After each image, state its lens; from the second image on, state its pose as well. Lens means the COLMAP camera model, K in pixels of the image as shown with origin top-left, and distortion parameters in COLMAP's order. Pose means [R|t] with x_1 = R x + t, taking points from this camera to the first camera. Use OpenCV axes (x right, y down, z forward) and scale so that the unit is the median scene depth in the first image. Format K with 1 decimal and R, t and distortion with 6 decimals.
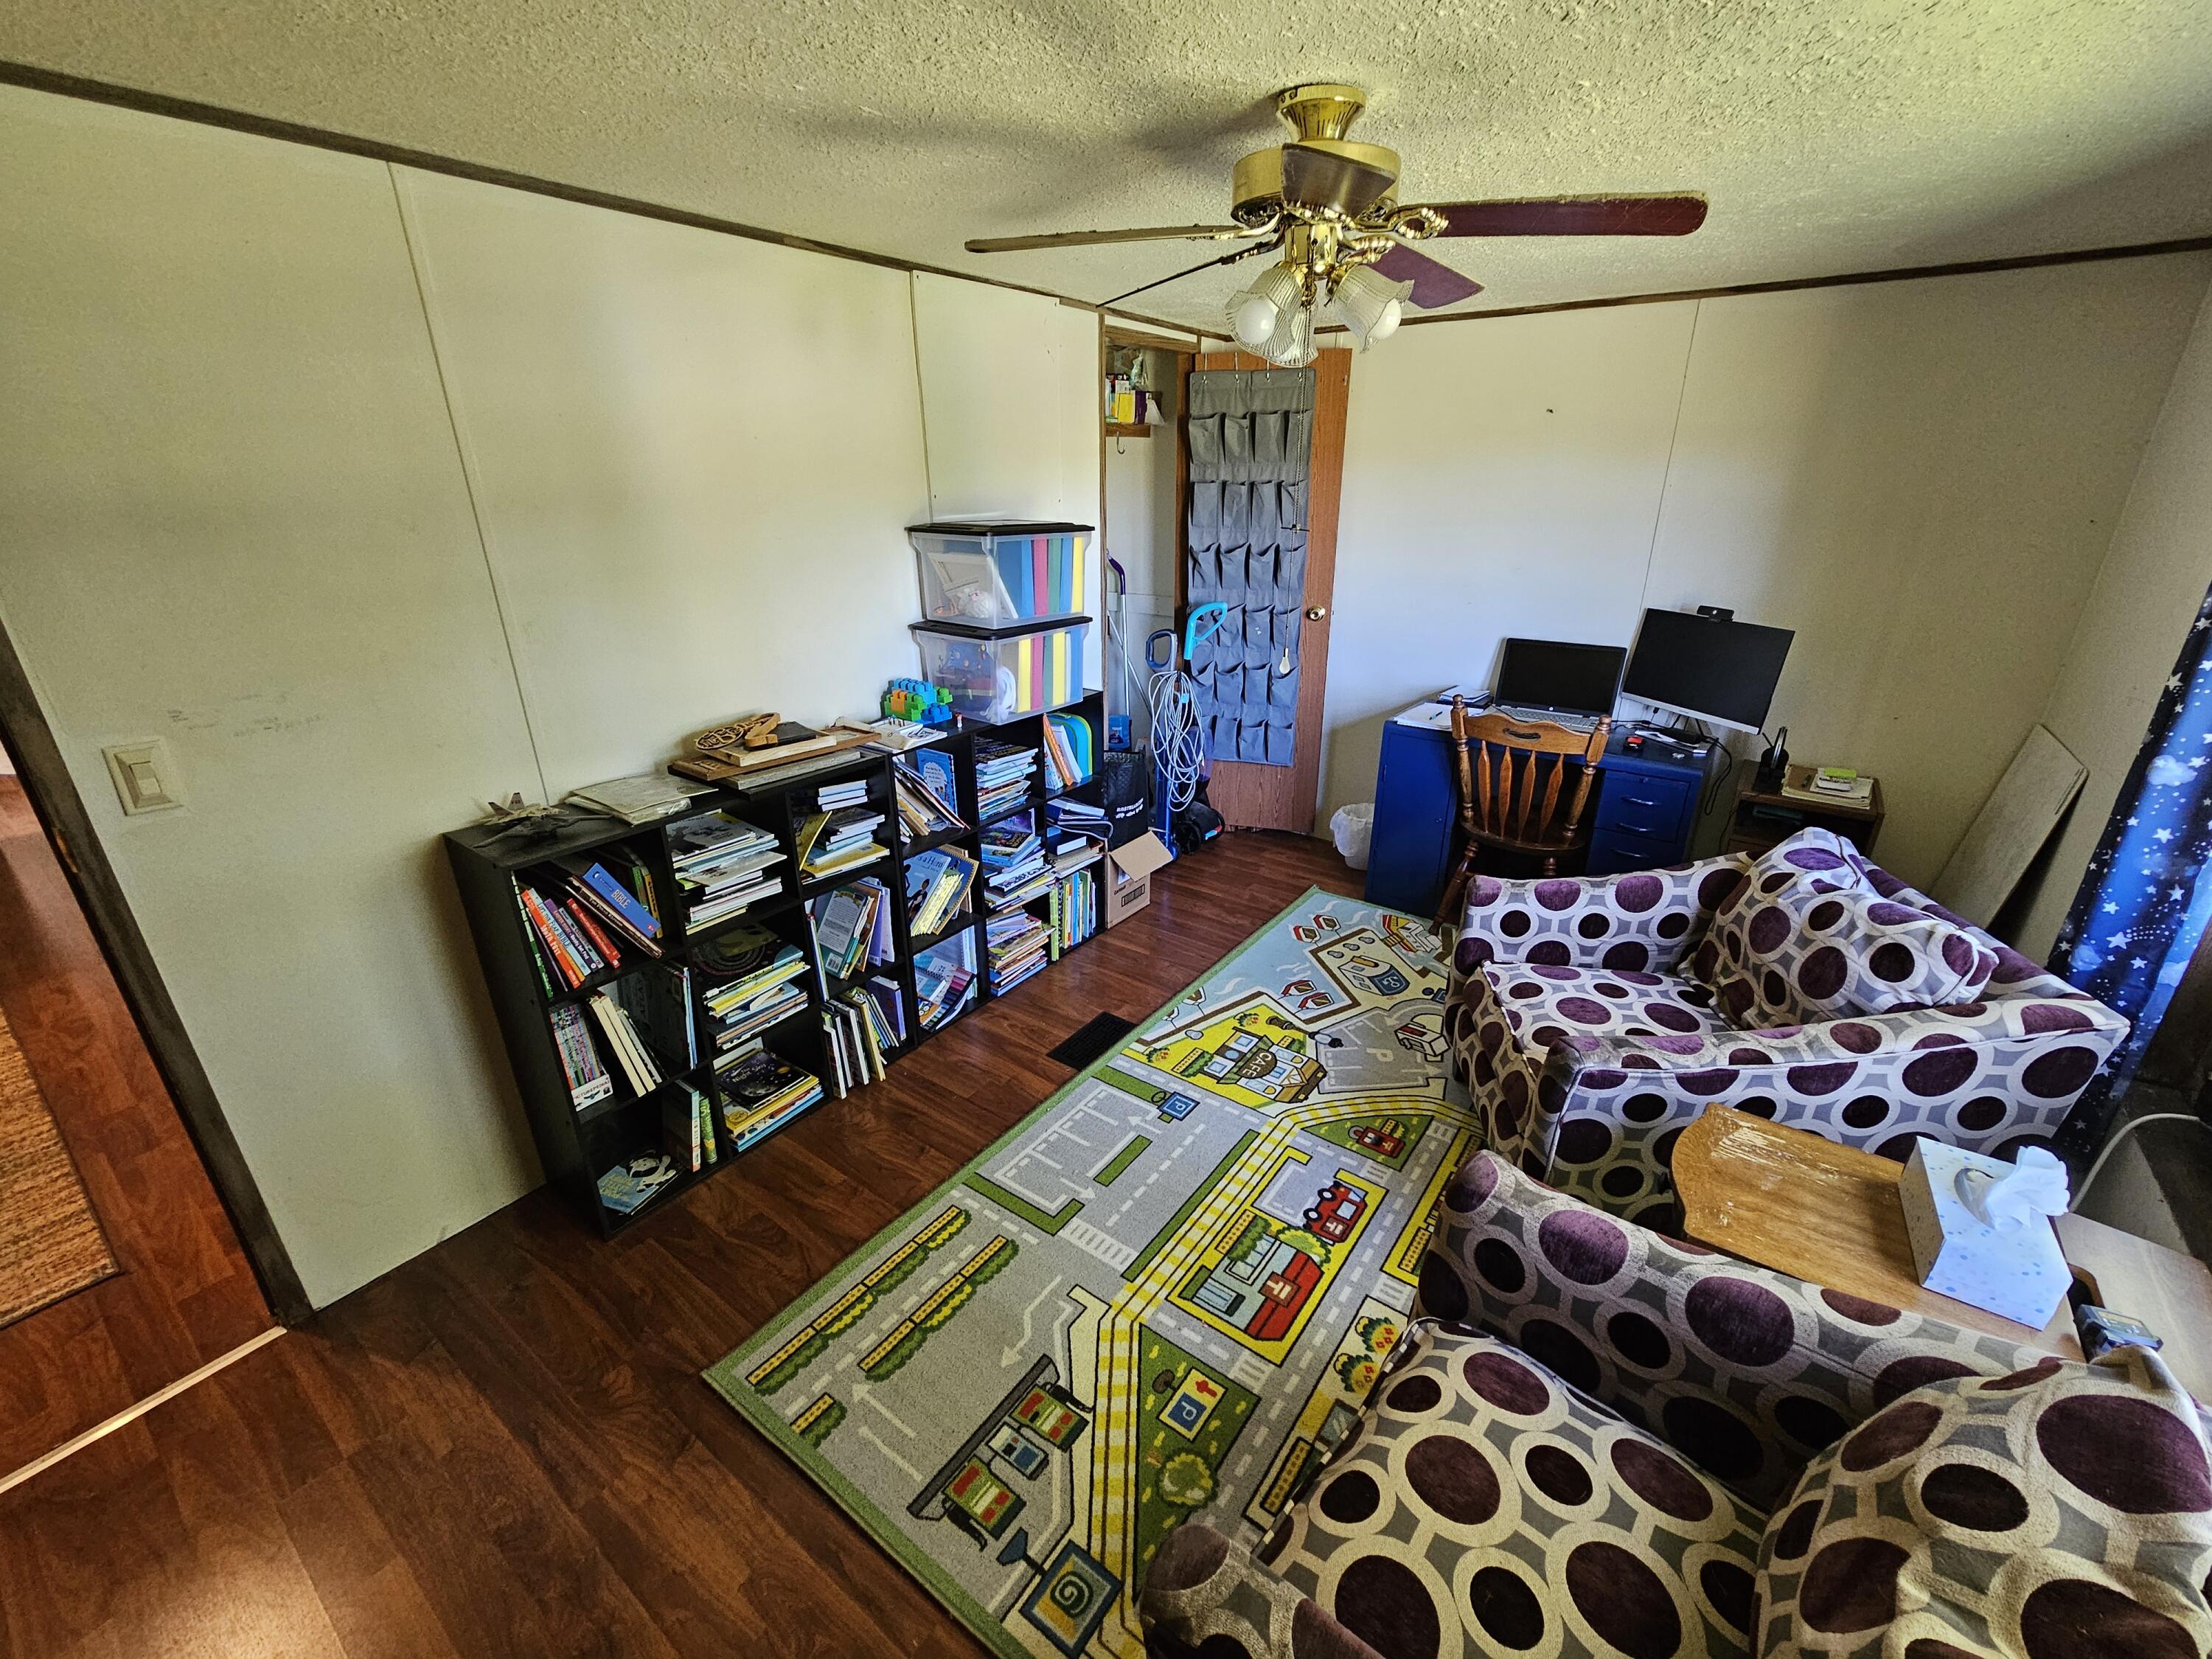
lens RADIAL K [[903.6, 0, 1120.0], [0, 903.6, 830.5], [0, 0, 1]] dist [0.000752, 0.000107]
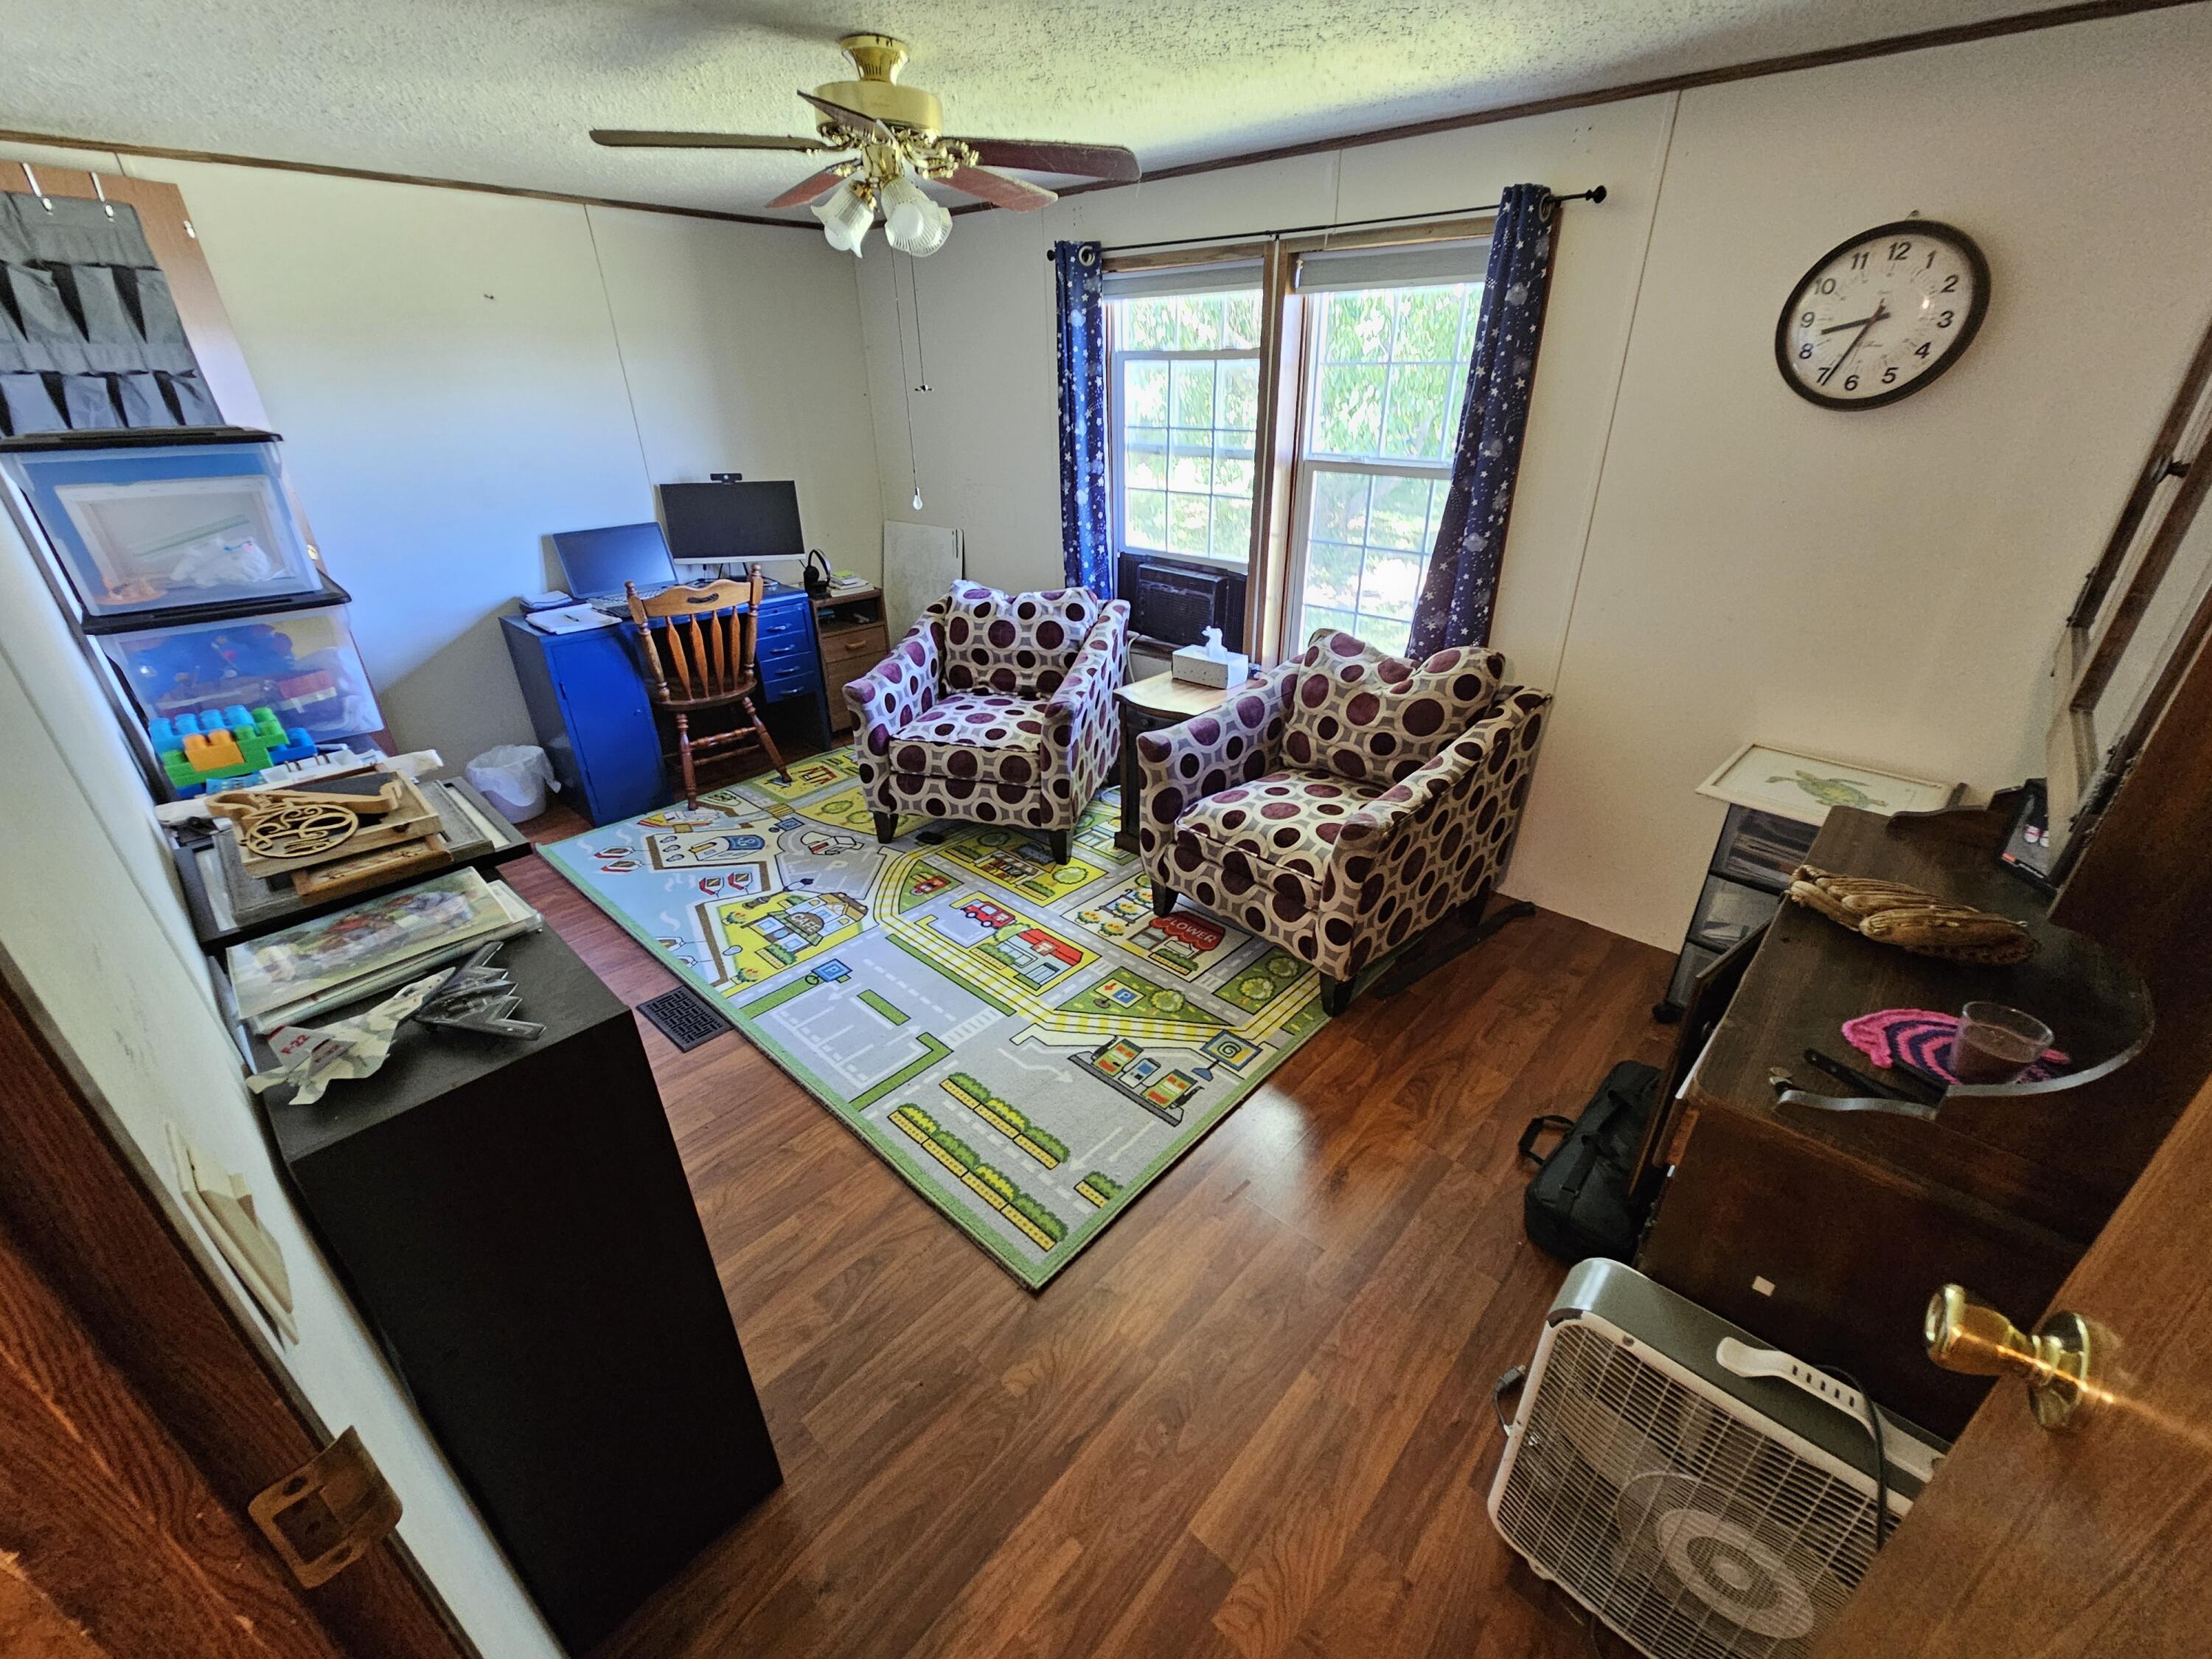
lens RADIAL K [[906.1, 0, 1118.8], [0, 906.1, 832.6], [0, 0, 1]] dist [-0.001258, -0.000598]
pose [[0.108776, -0.445119, 0.888840, -0.943041], [0.371512, 0.847557, 0.378979, -0.137308], [-0.922034, 0.288991, 0.257561, 0.439974]]
